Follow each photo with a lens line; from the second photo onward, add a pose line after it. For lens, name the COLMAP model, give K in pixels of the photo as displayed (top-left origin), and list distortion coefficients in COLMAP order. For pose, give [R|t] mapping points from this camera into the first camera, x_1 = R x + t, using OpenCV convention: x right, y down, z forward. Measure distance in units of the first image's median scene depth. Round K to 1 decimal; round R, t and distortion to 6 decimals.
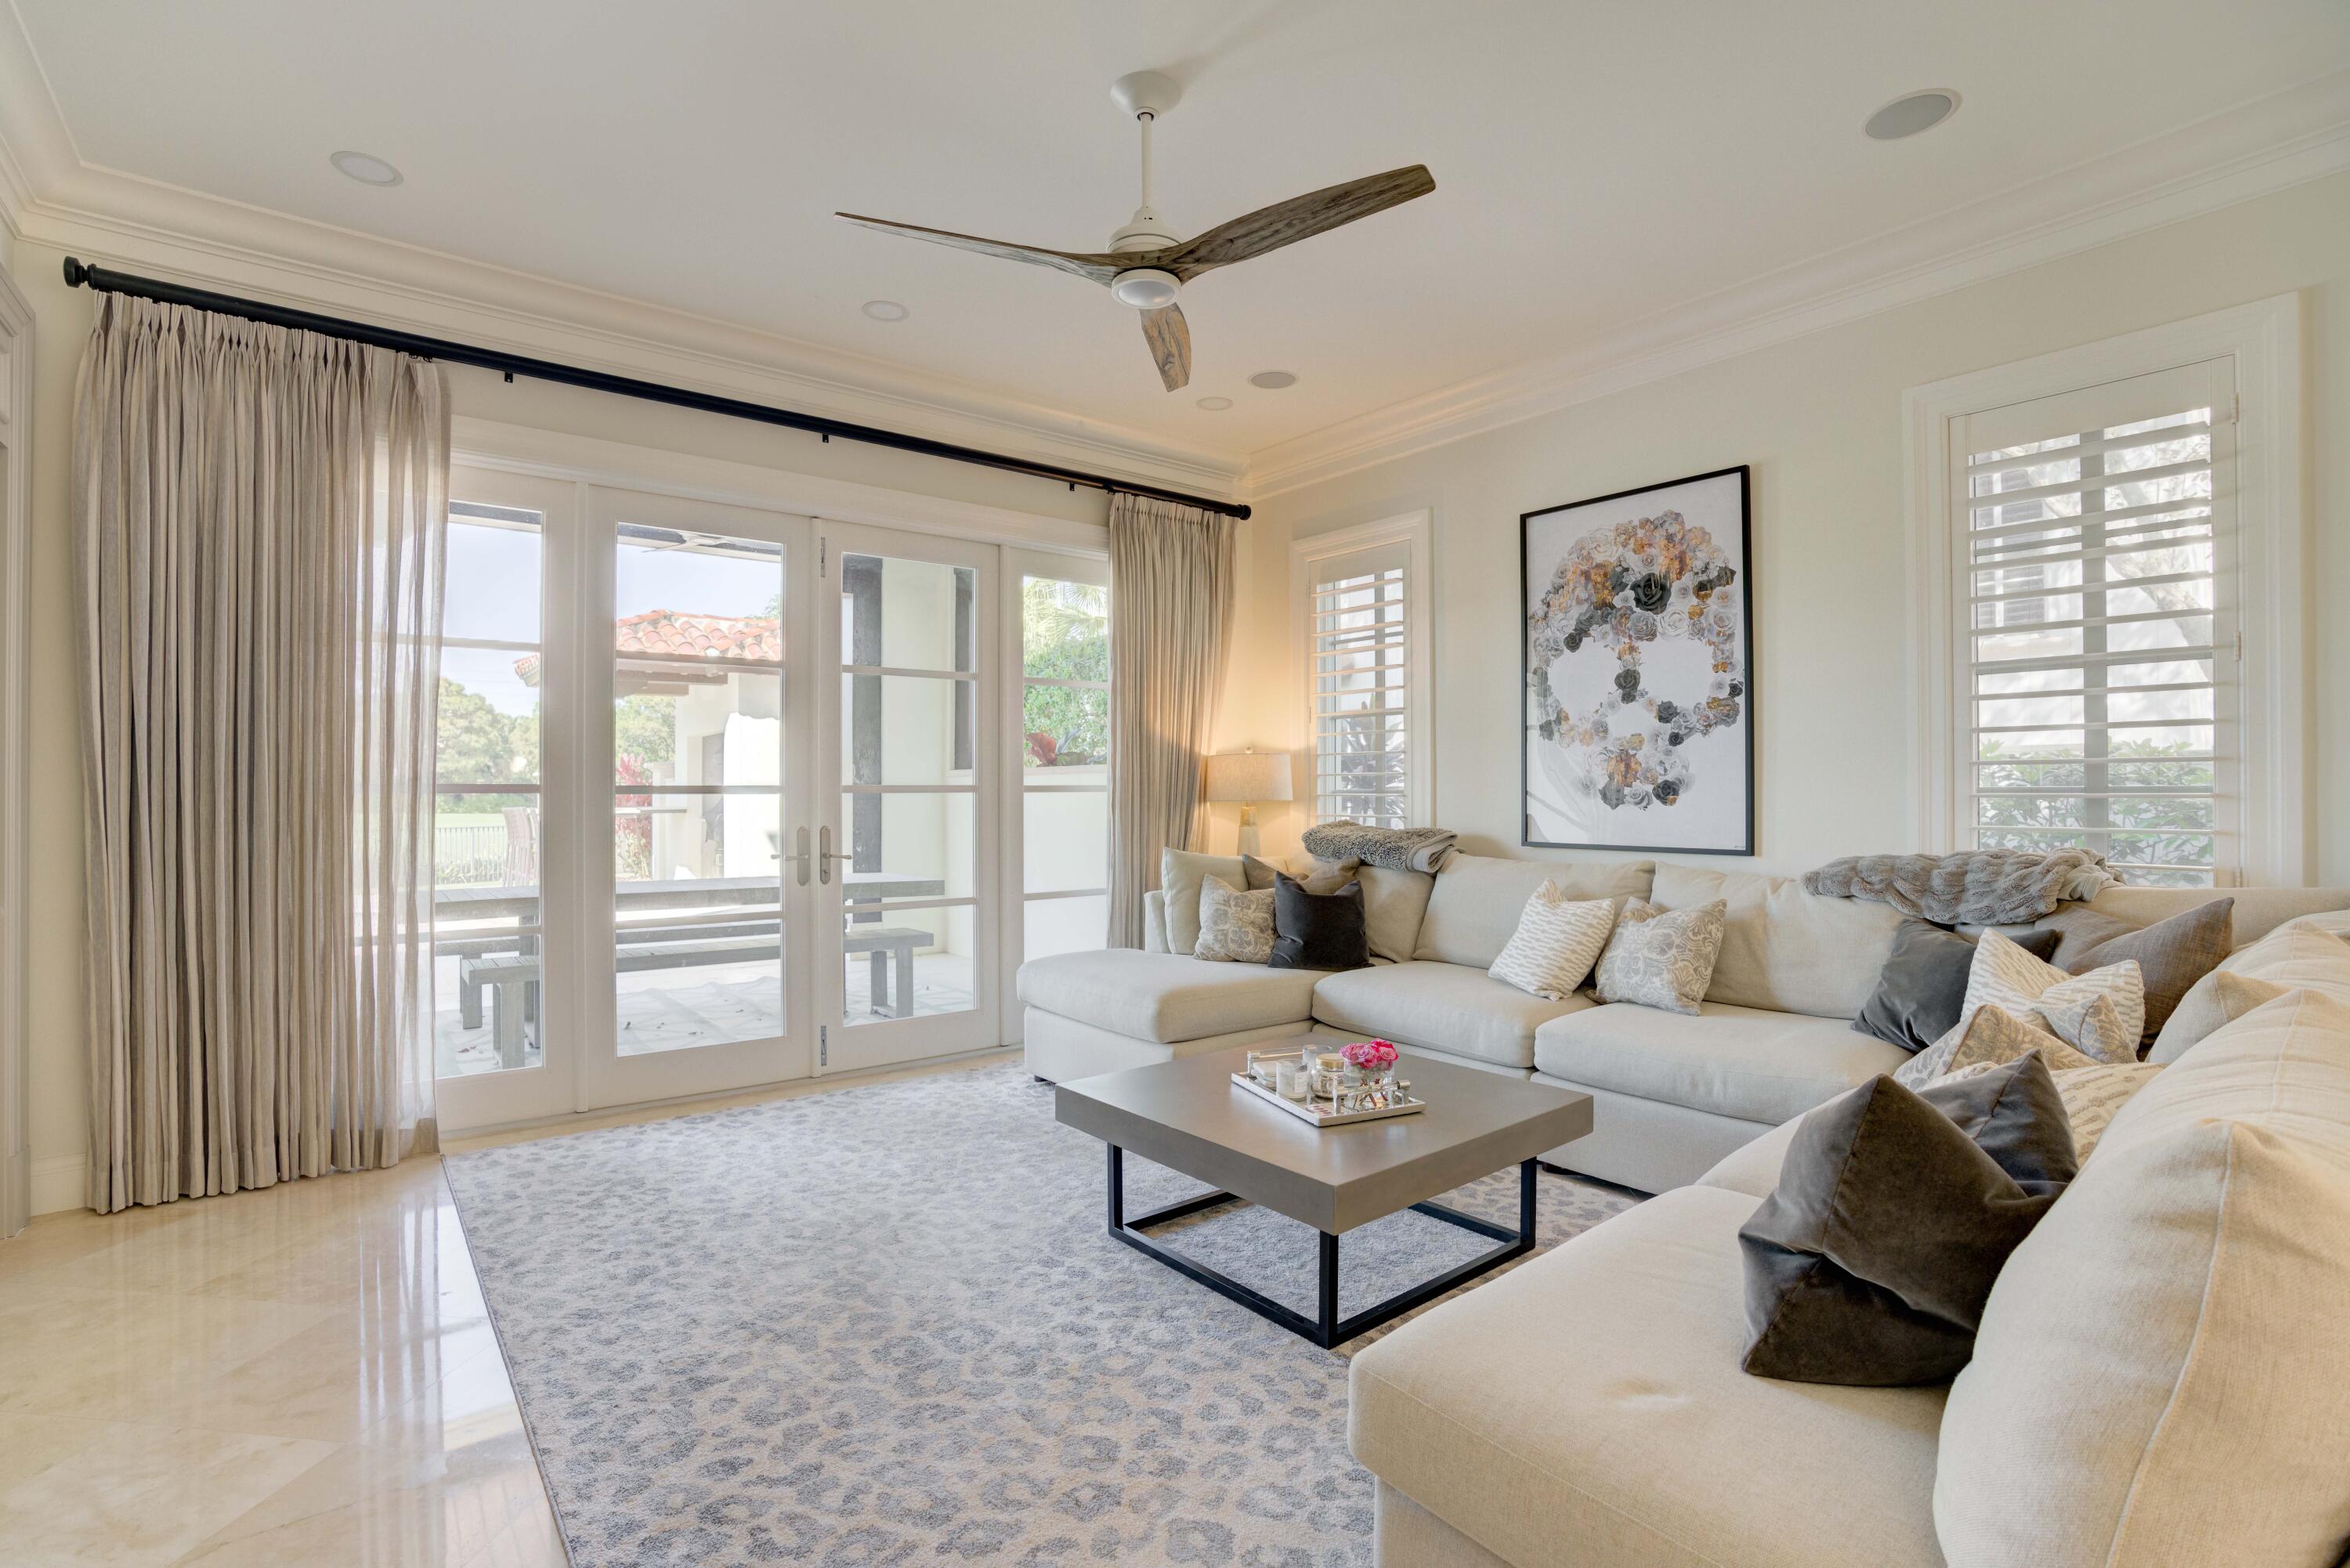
lens RADIAL K [[1074.1, 0, 1187.3], [0, 1074.1, 791.3], [0, 0, 1]] dist [-0.061980, 0.019255]
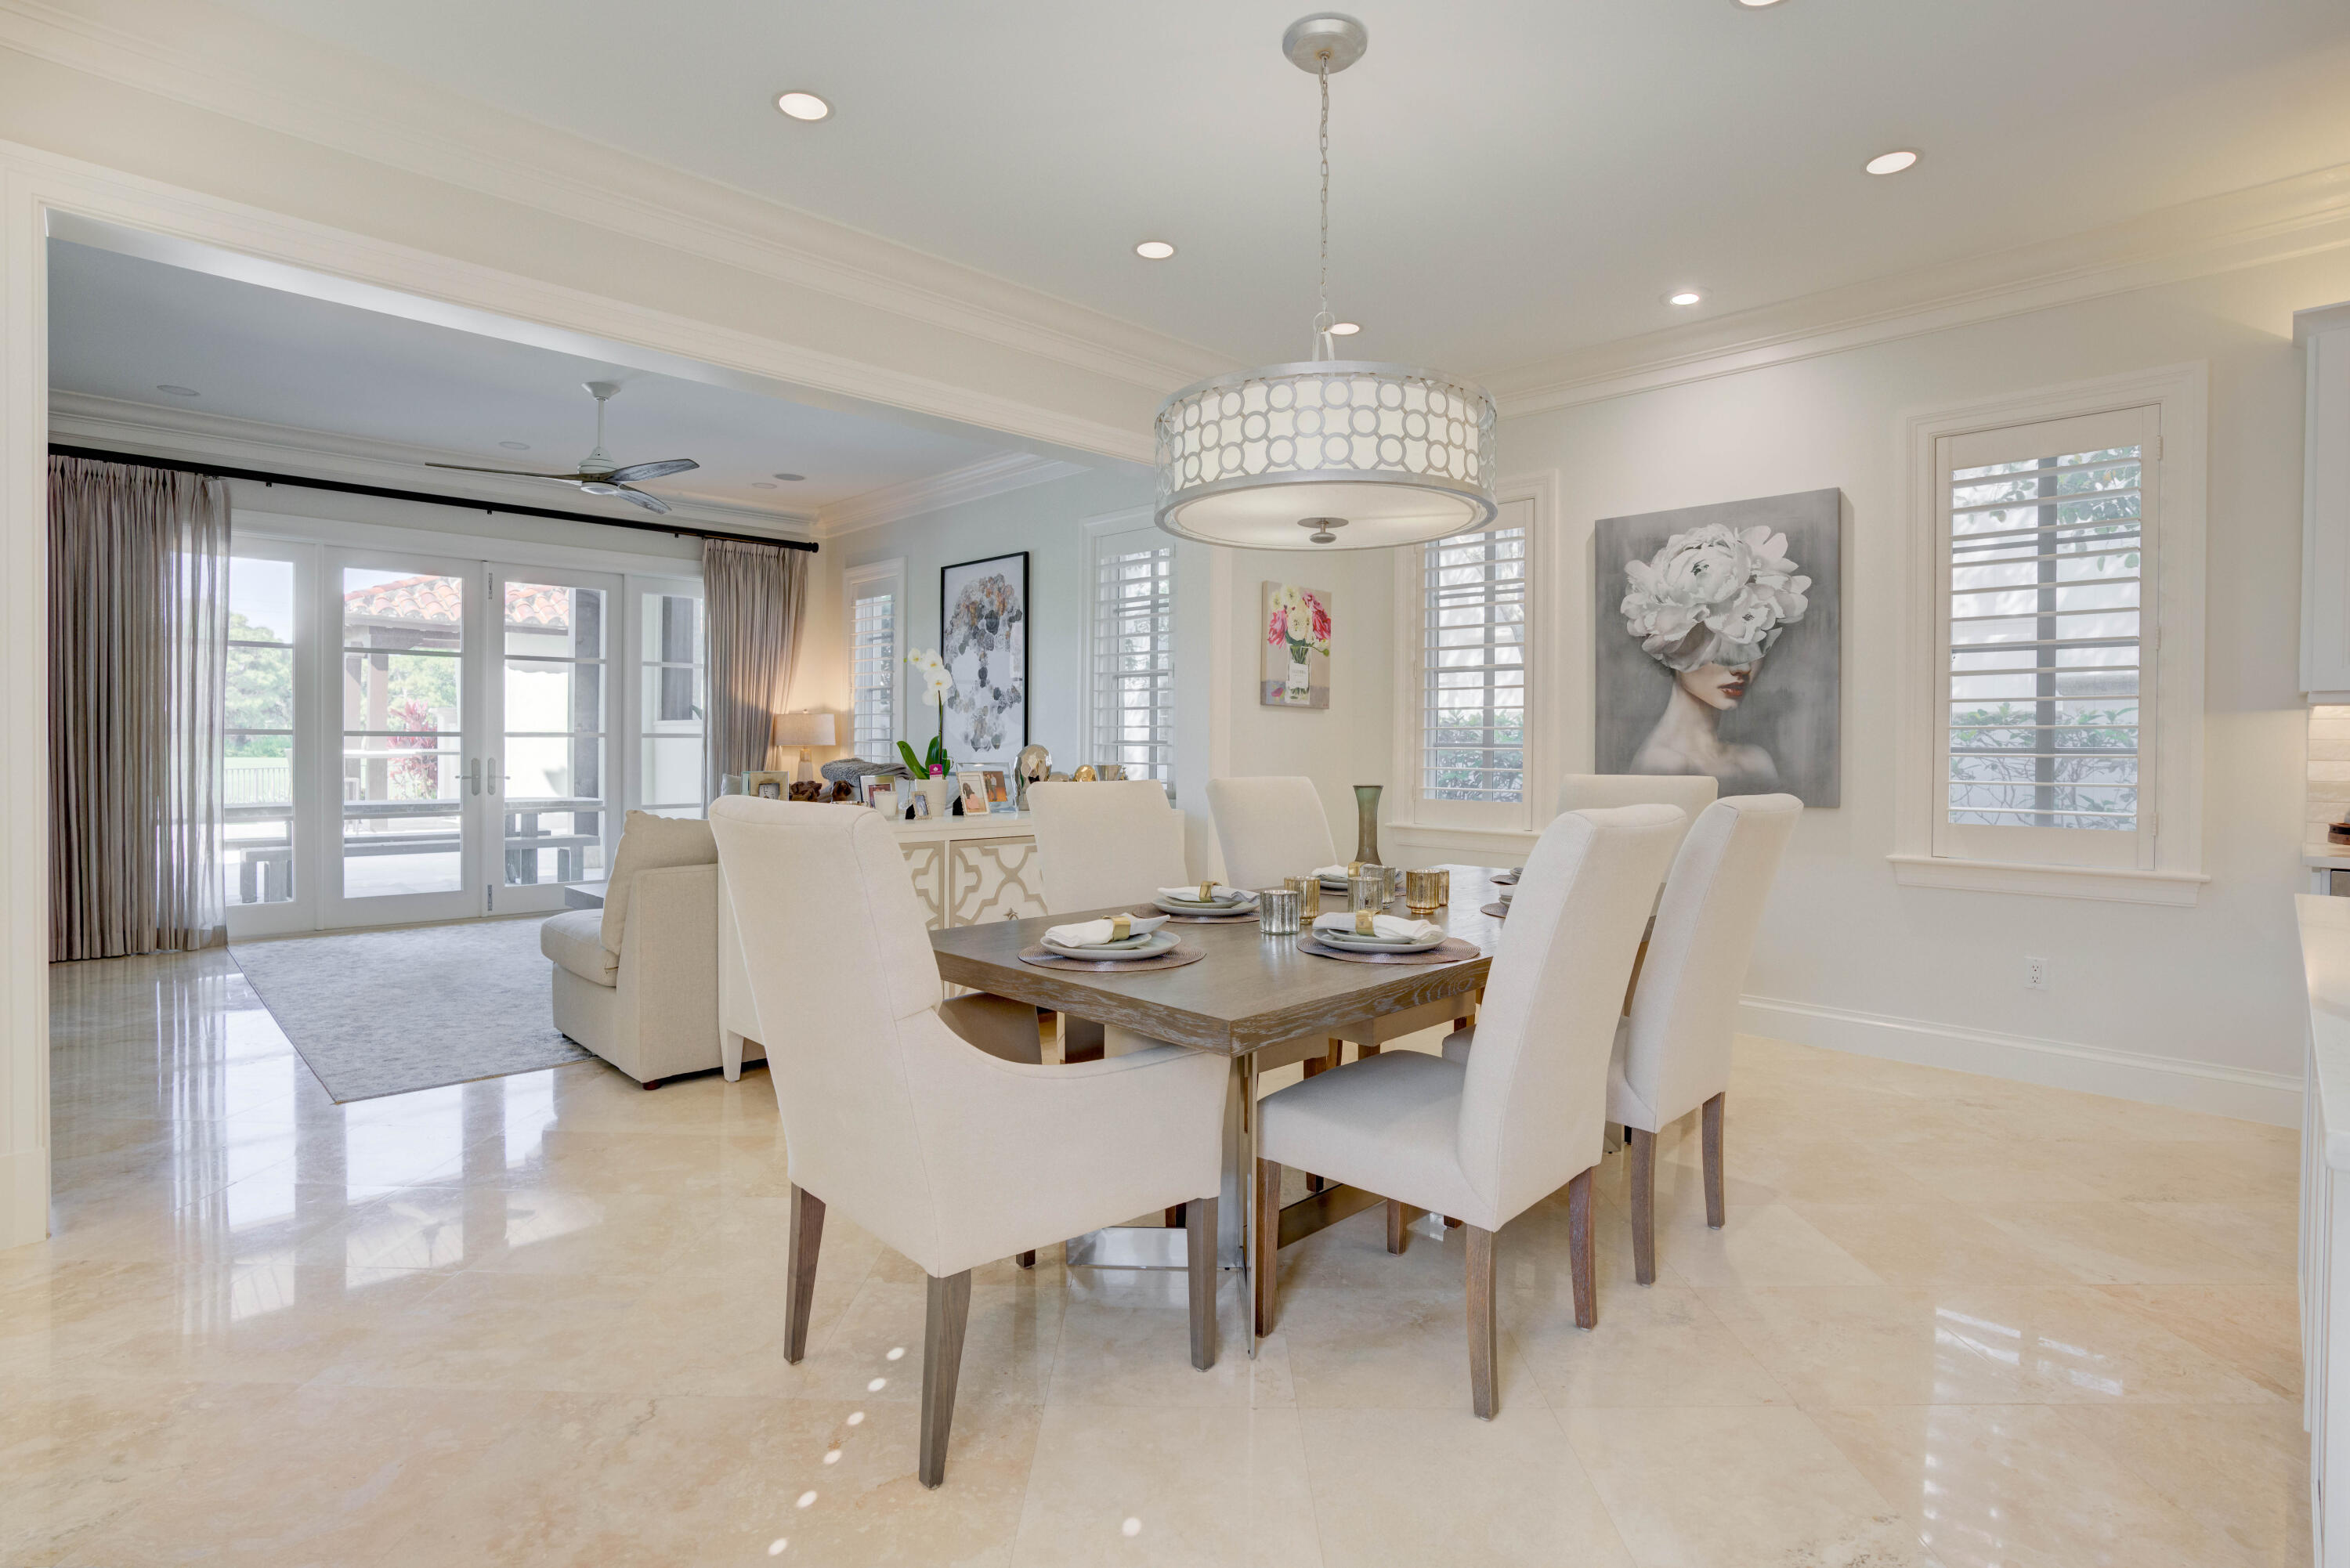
lens RADIAL K [[1152.4, 0, 1226.4], [0, 1152.4, 764.0], [0, 0, 1]] dist [-0.054549, 0.015891]
pose [[0.993971, 0.008420, 0.109323, 0.602361], [-0.010602, 0.999756, 0.019402, -0.002200], [-0.109133, -0.020444, 0.993817, -0.836931]]
